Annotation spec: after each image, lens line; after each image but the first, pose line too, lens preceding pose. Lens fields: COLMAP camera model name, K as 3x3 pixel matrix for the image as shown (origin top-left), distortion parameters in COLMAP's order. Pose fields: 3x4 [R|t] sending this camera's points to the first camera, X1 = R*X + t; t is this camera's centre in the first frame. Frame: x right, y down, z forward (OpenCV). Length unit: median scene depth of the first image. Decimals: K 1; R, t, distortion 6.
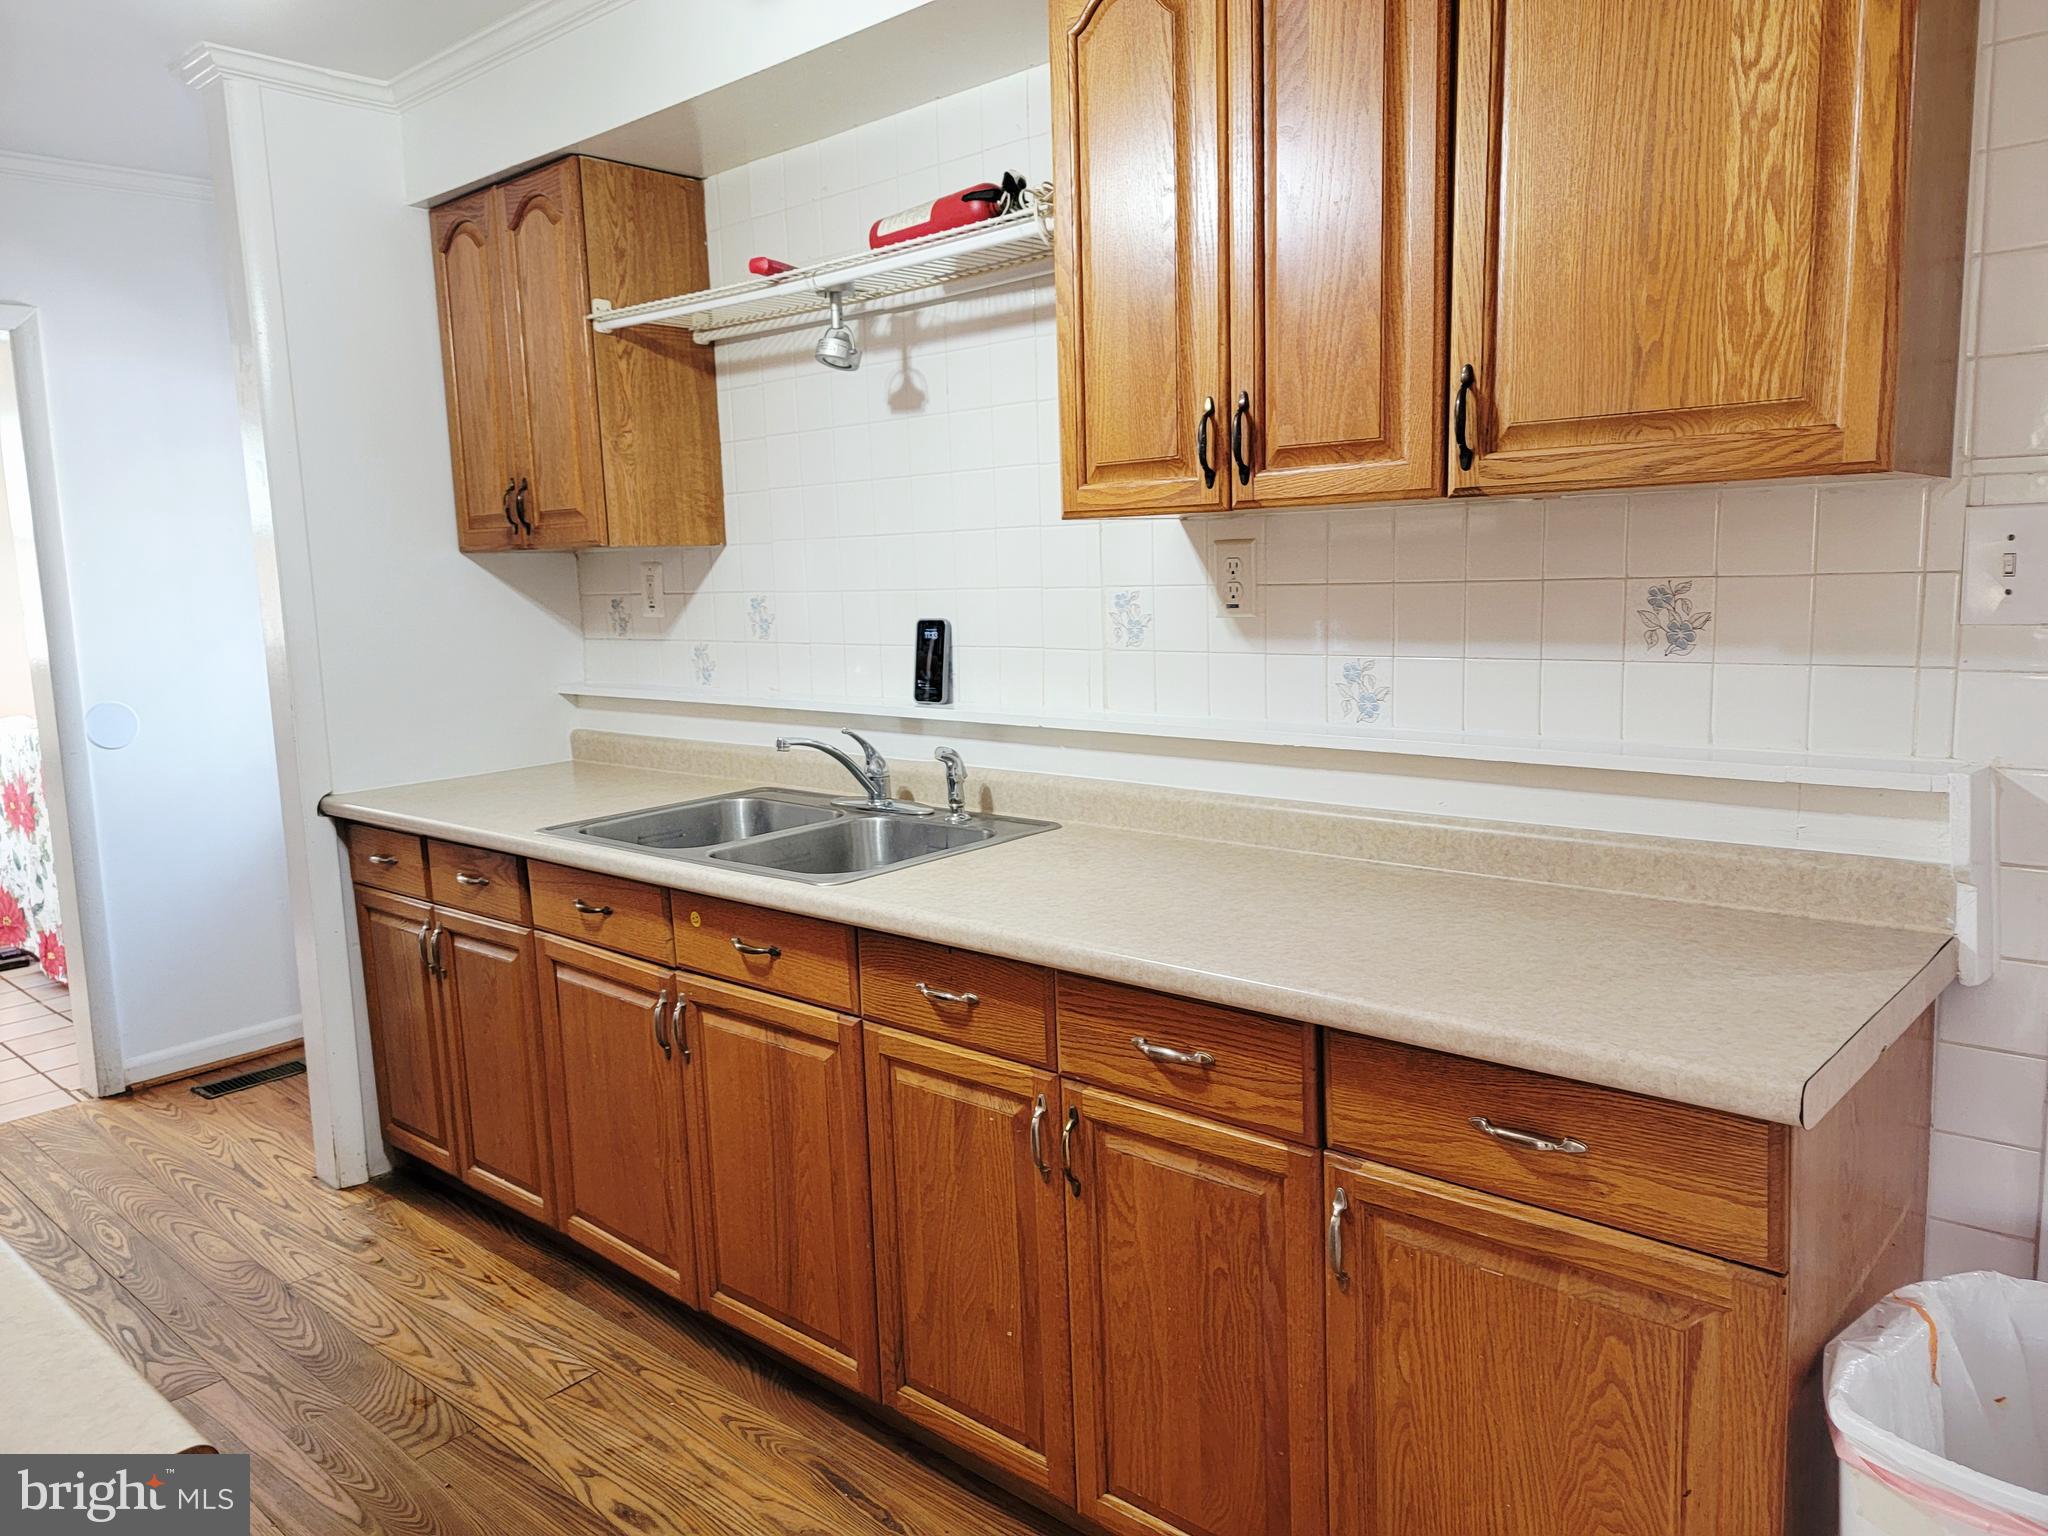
lens RADIAL K [[1416.1, 0, 1025.9], [0, 1416.1, 764.2], [0, 0, 1]] dist [0.067266, -0.055530]
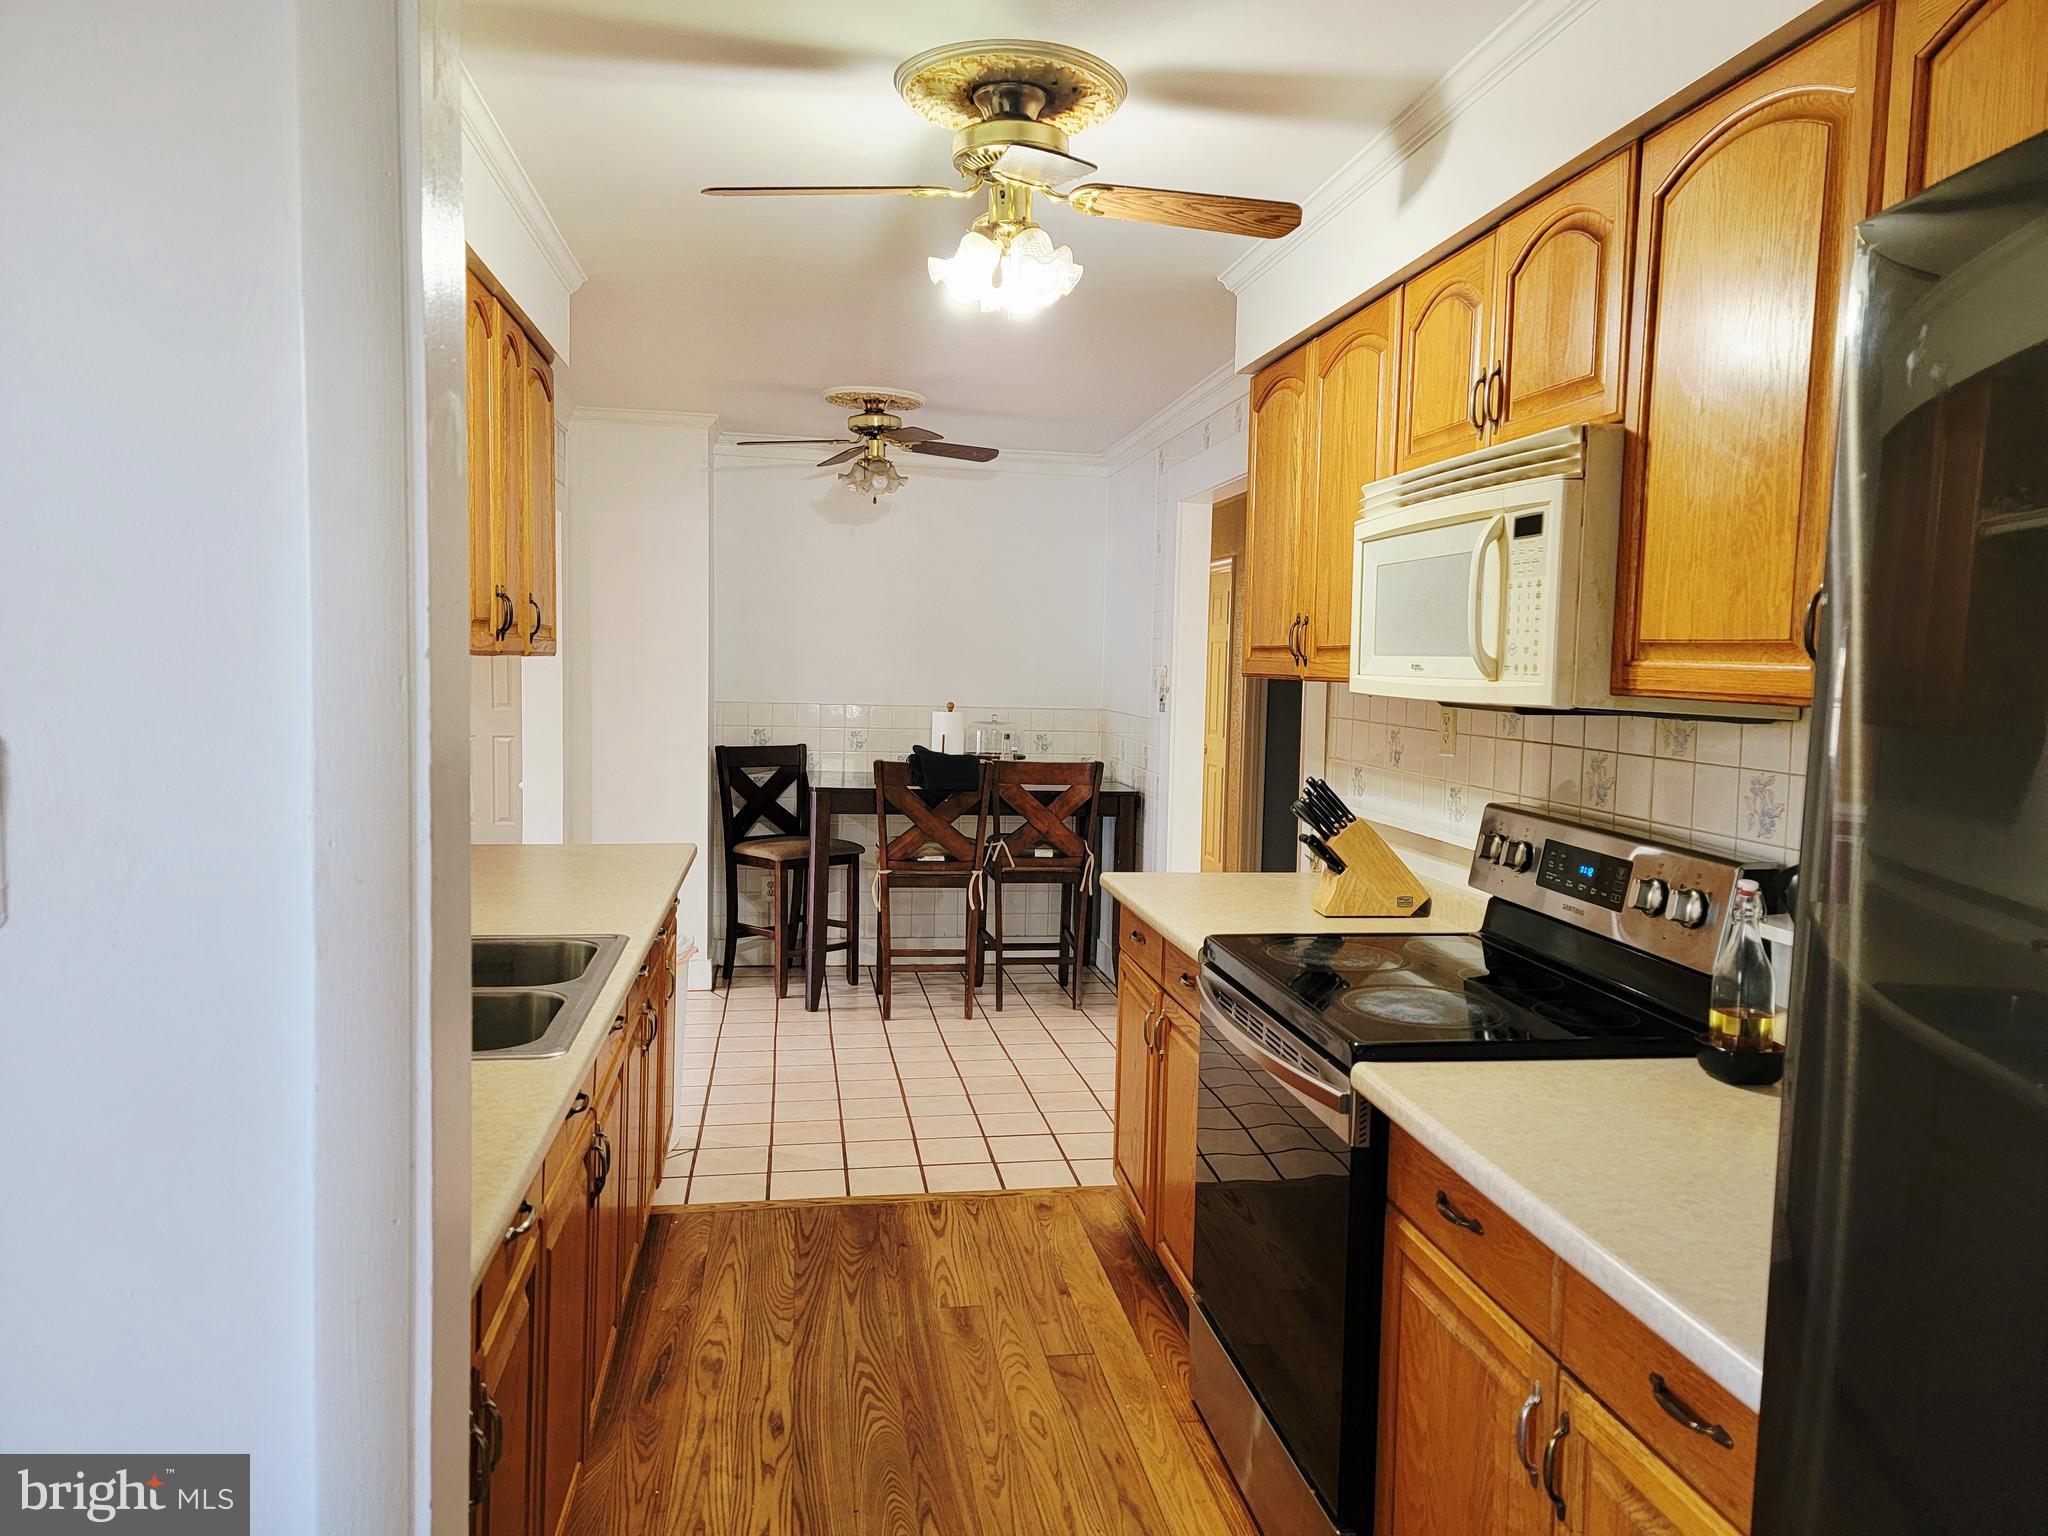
lens RADIAL K [[1416.1, 0, 1024.9], [0, 1416.1, 762.7], [0, 0, 1]] dist [0.067266, -0.055530]
pose [[-0.775337, -0.027478, 0.630950, -1.205436], [0.092071, 0.983461, 0.155971, -0.230567], [-0.624801, 0.179022, -0.759984, 1.687022]]
